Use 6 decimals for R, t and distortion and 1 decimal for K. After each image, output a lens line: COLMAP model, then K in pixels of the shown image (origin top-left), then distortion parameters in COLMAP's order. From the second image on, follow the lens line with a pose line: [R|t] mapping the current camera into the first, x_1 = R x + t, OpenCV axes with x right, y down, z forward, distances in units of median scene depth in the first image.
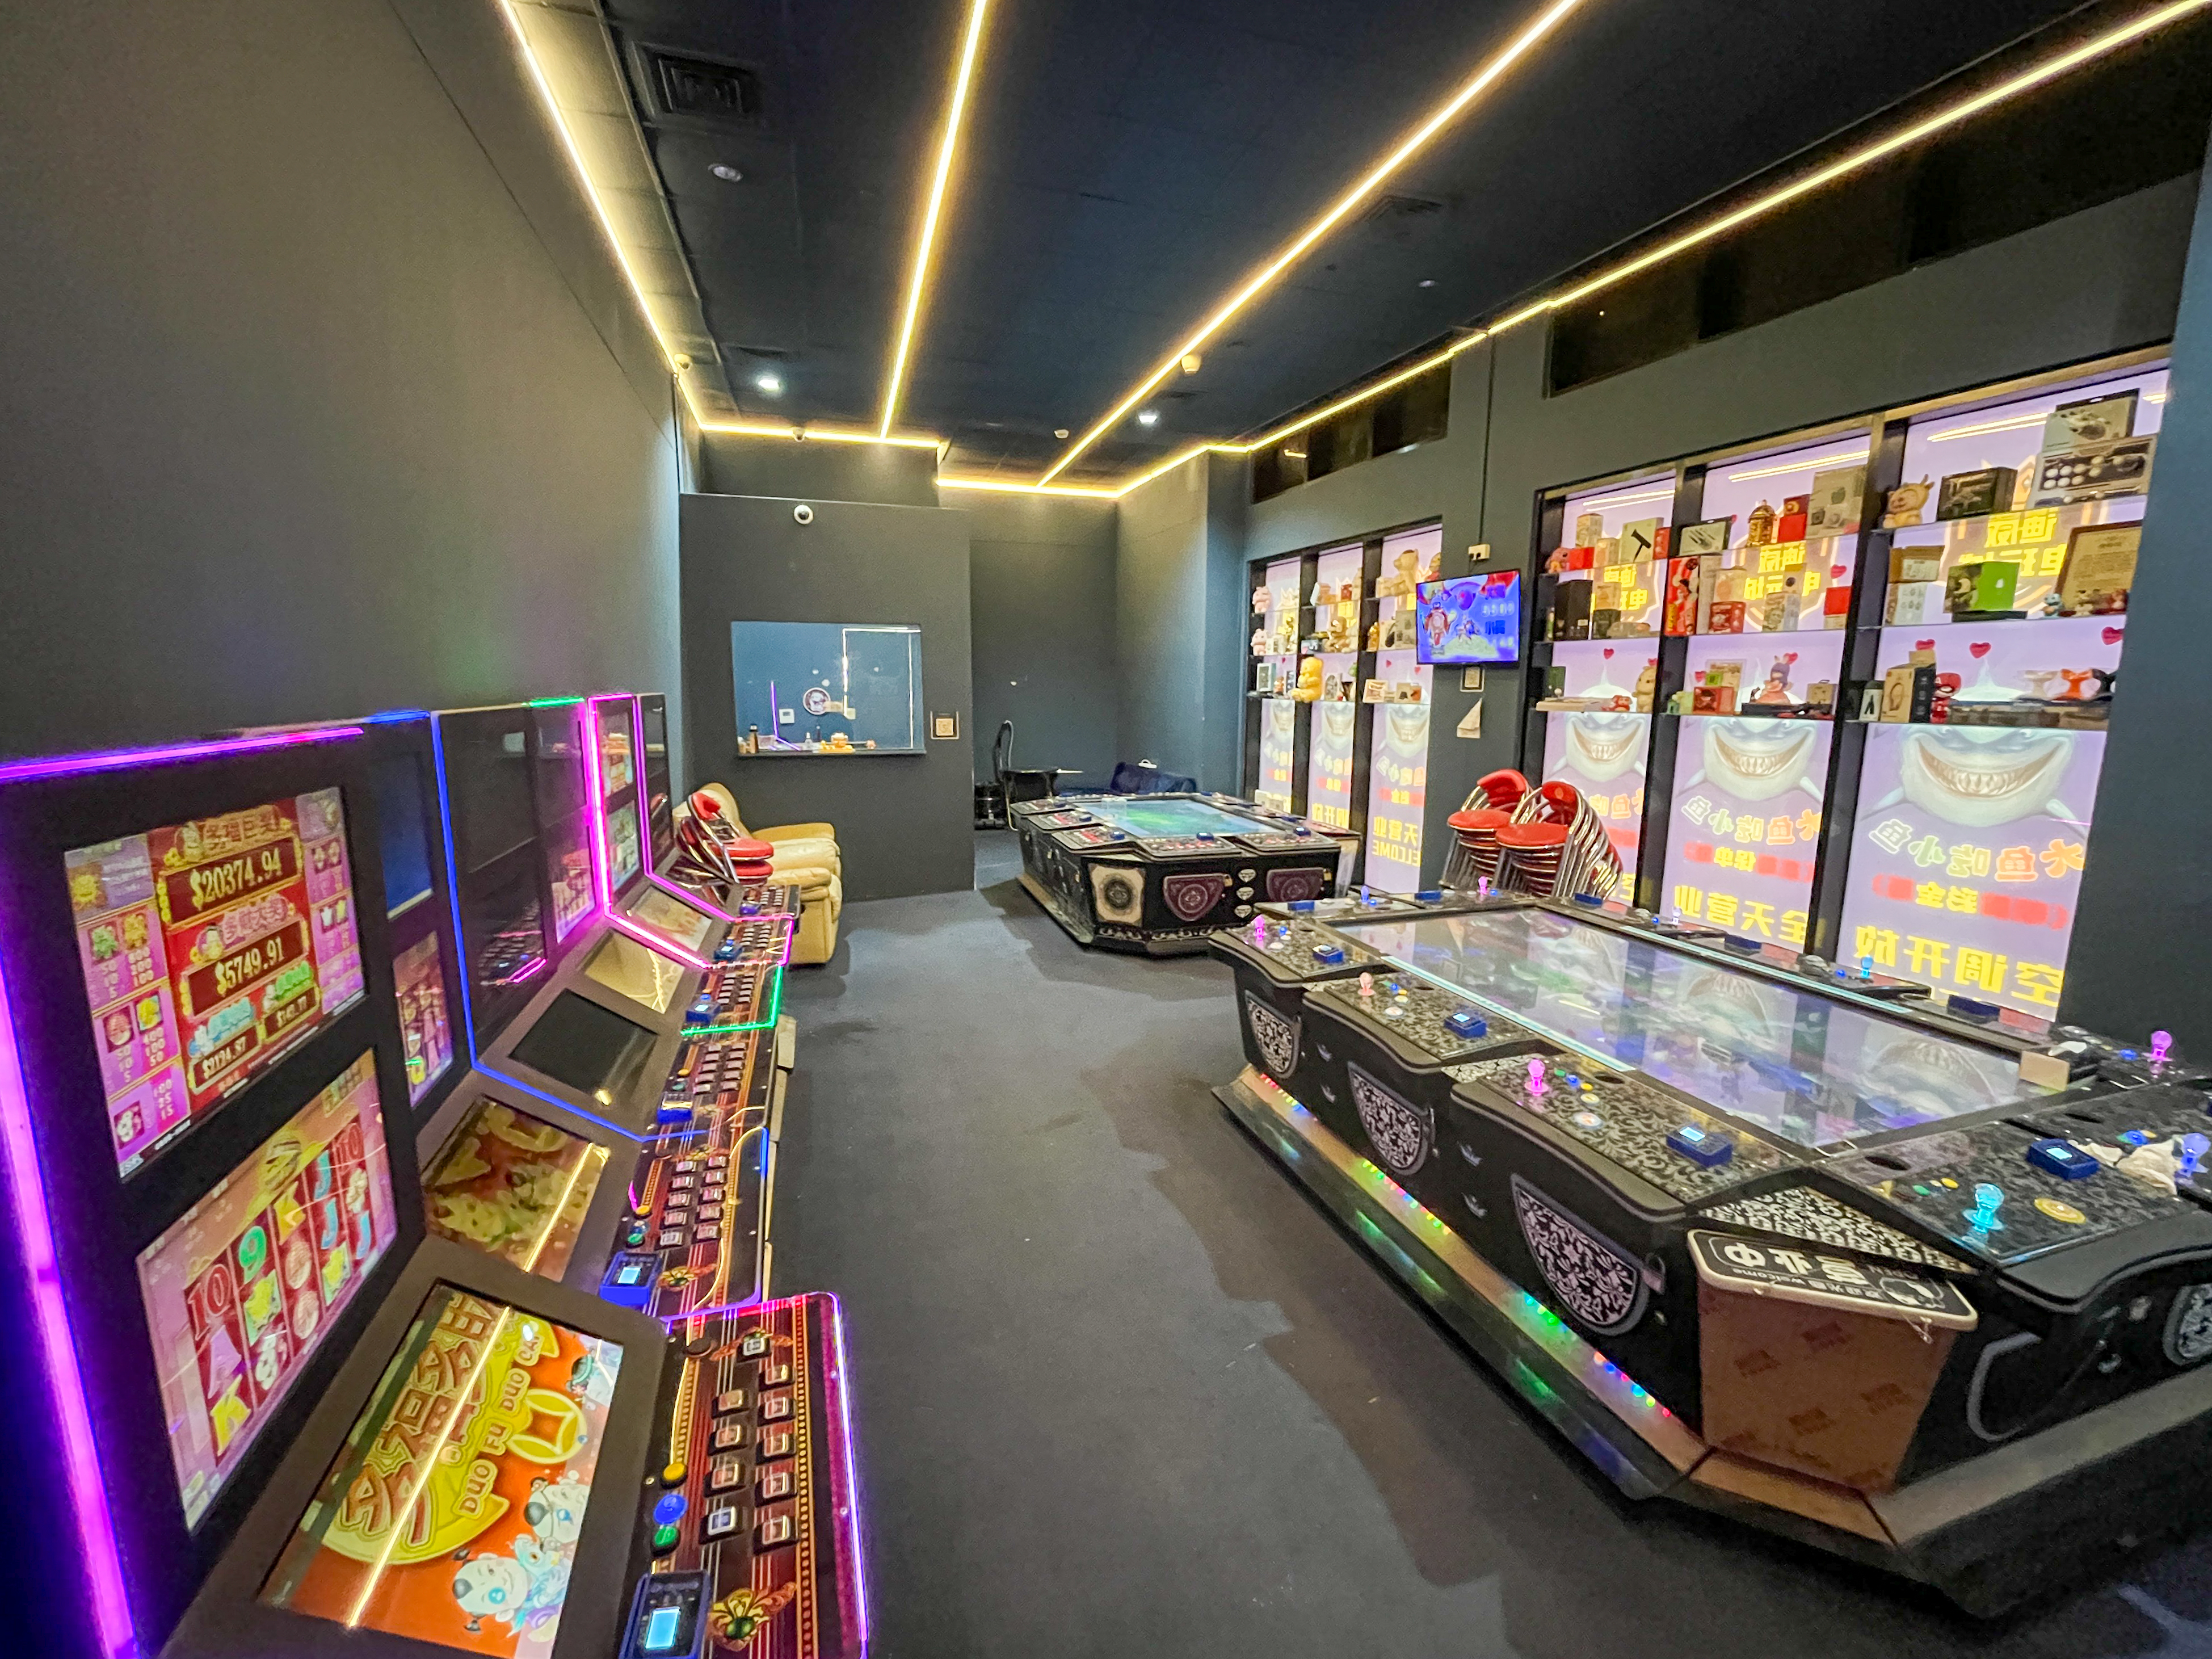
lens RADIAL K [[892.2, 0, 1103.5], [0, 892.2, 832.2], [0, 0, 1]] dist [-0.002628, -0.000599]
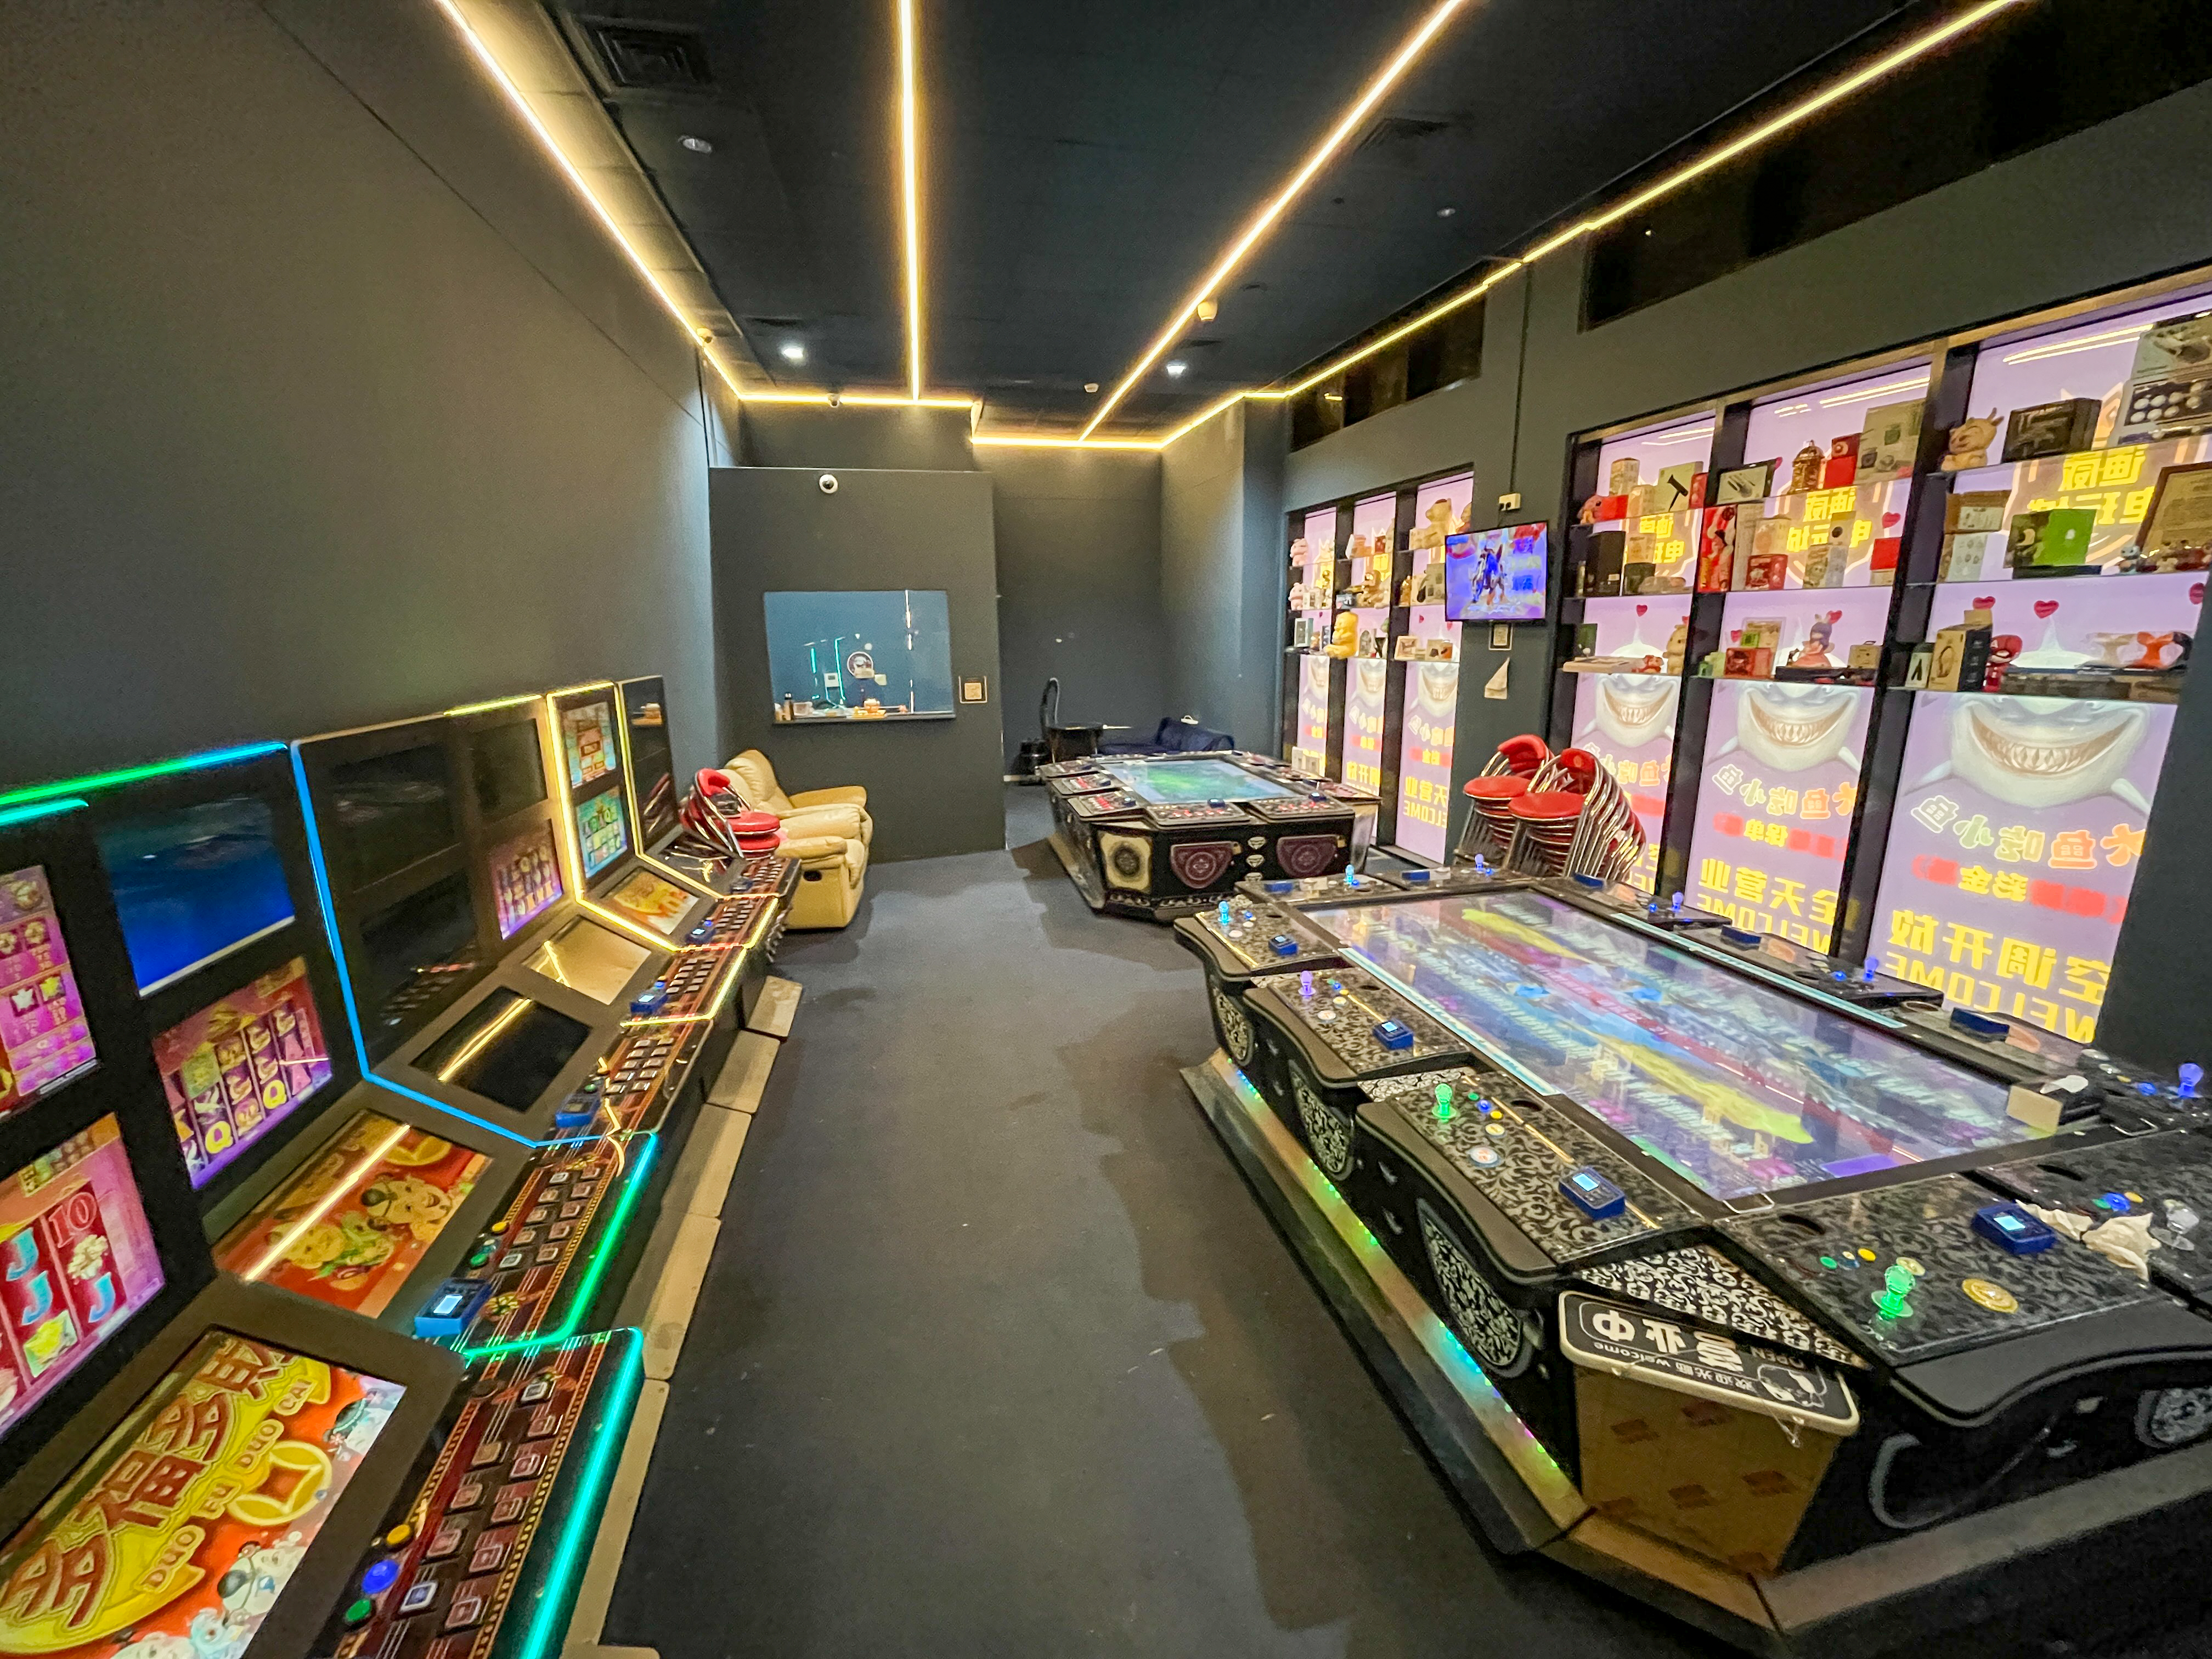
lens RADIAL K [[865.2, 0, 1106.0], [0, 865.2, 829.5], [0, 0, 1]] dist [-0.003391, -0.000120]
pose [[0.995990, 0.000465, -0.089465, 0.118593], [0.005198, 0.997997, 0.063055, -0.041529], [0.089315, -0.063267, 0.993992, 0.041943]]
